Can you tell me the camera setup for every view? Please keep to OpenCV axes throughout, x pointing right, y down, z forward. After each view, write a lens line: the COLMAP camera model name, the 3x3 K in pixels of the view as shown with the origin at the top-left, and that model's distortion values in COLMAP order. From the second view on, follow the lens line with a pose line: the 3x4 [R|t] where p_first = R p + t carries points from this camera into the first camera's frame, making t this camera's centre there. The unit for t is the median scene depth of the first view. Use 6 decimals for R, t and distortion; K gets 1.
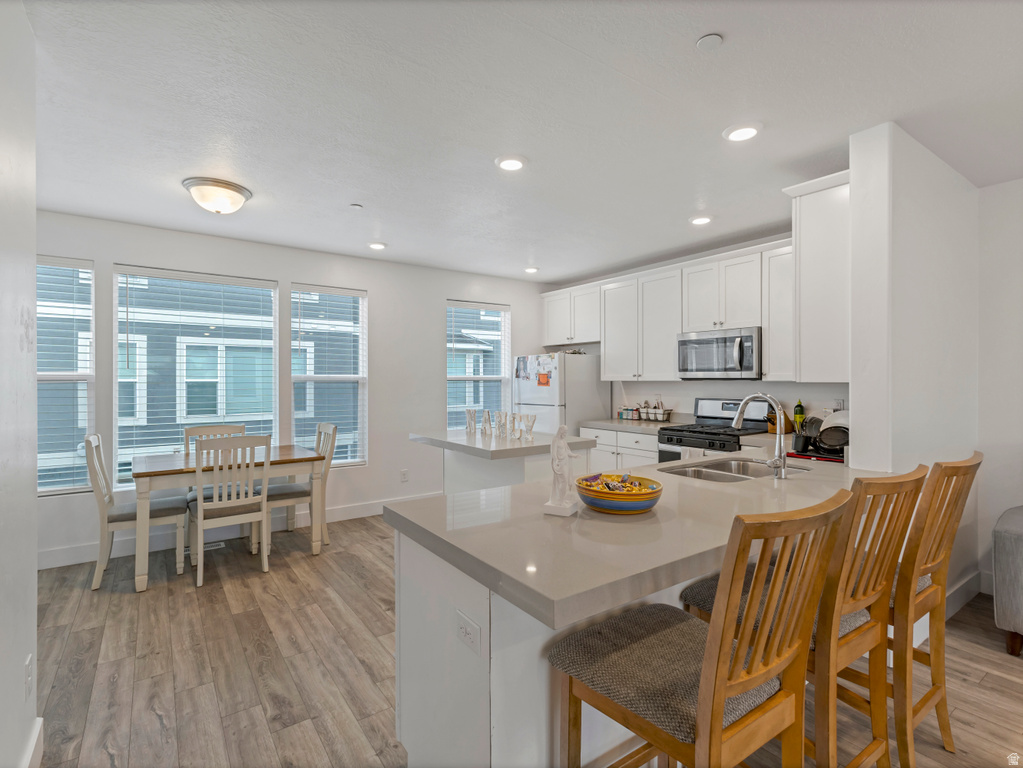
lens RADIAL K [[488.8, 0, 493.3], [0, 488.8, 384.3], [0, 0, 1]] dist [-0.071433, -0.000140]
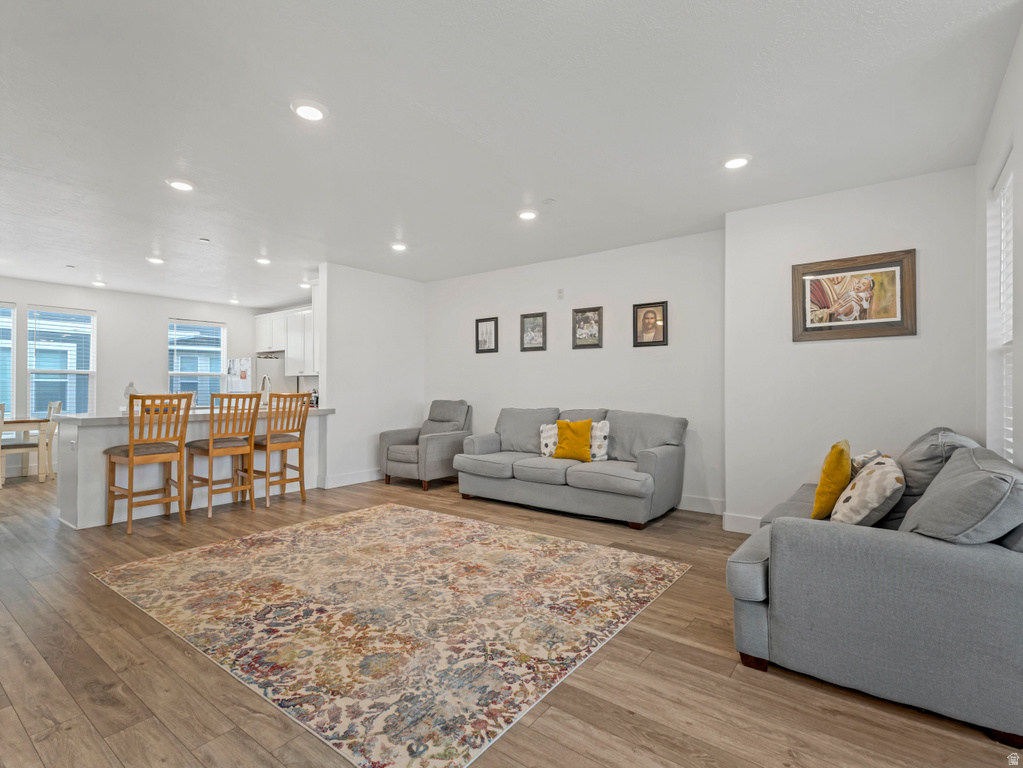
lens RADIAL K [[514.9, 0, 511.5], [0, 514.9, 384.0], [0, 0, 1]] dist [0.004998, 0.000453]
pose [[0.944942, 0.002991, 0.327224, 0.374587], [0.002547, 0.999861, -0.016497, 0.047164], [-0.327227, 0.016422, 0.944803, -0.780460]]
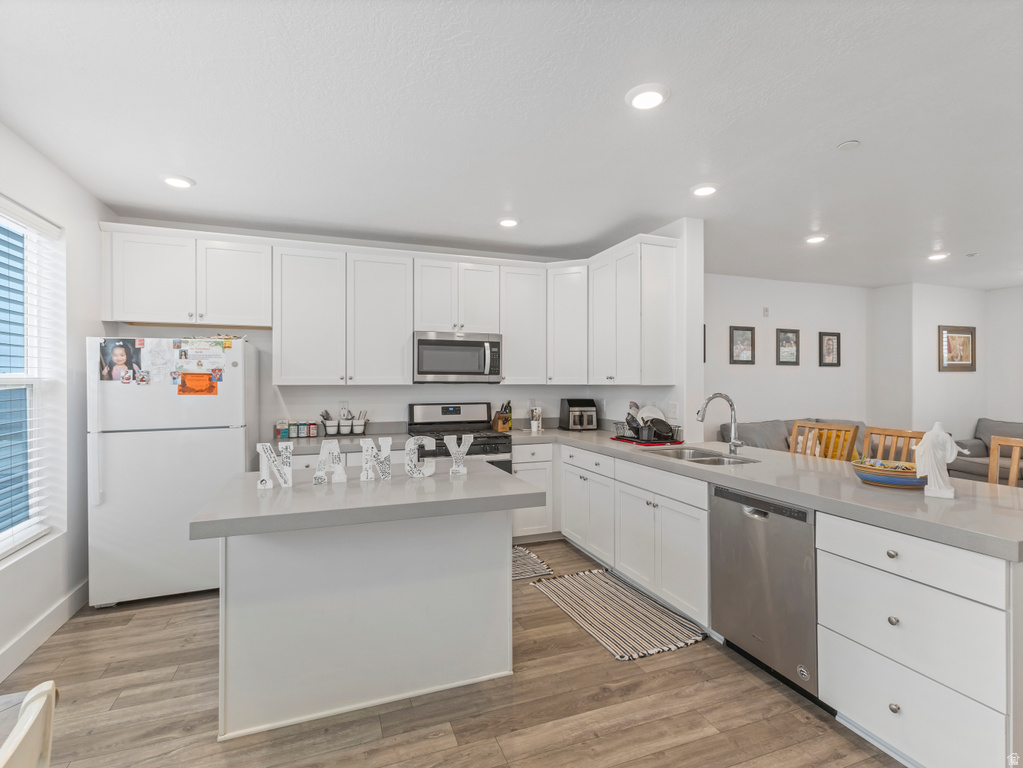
lens RADIAL K [[502.3, 0, 514.6], [0, 502.3, 384.0], [0, 0, 1]] dist [0.013344, -0.001019]
pose [[0.214835, -0.001722, 0.976649, -0.404516], [0.009743, 0.999952, -0.000380, -0.005421], [-0.976602, 0.009597, 0.214841, 0.534000]]
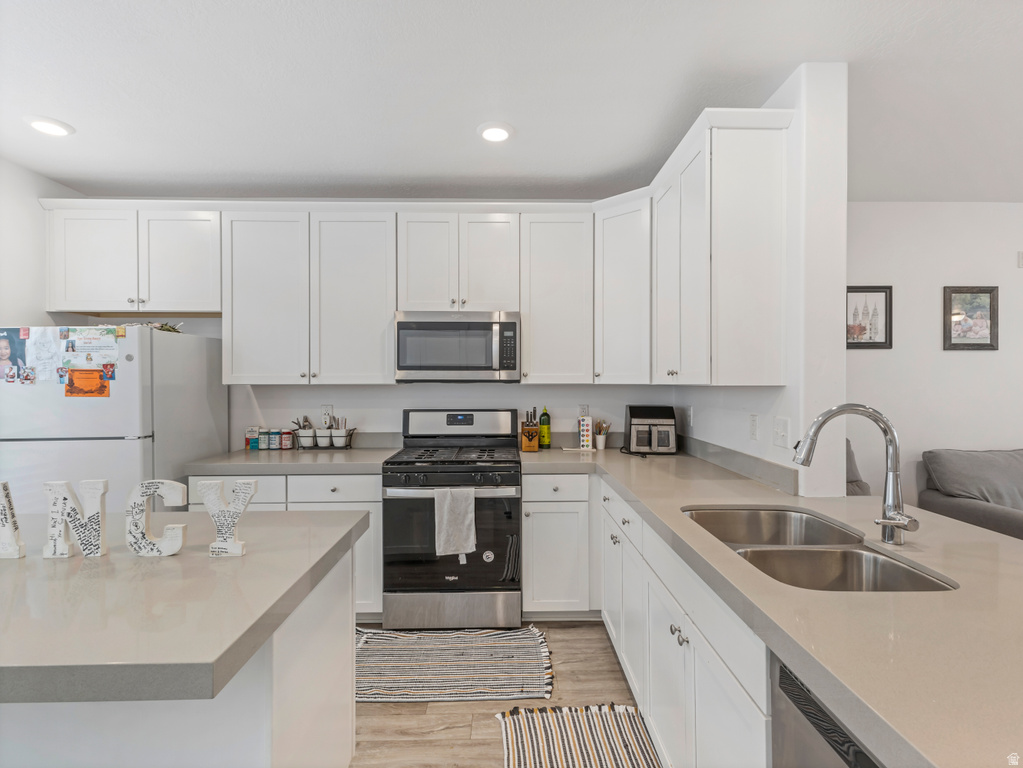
lens RADIAL K [[502.3, 0, 514.6], [0, 502.3, 384.0], [0, 0, 1]] dist [0.013344, -0.001019]
pose [[0.531644, -0.002771, 0.846964, -0.086572], [0.008536, 0.999961, -0.002087, -0.003997], [-0.846925, 0.008339, 0.531647, 0.433120]]
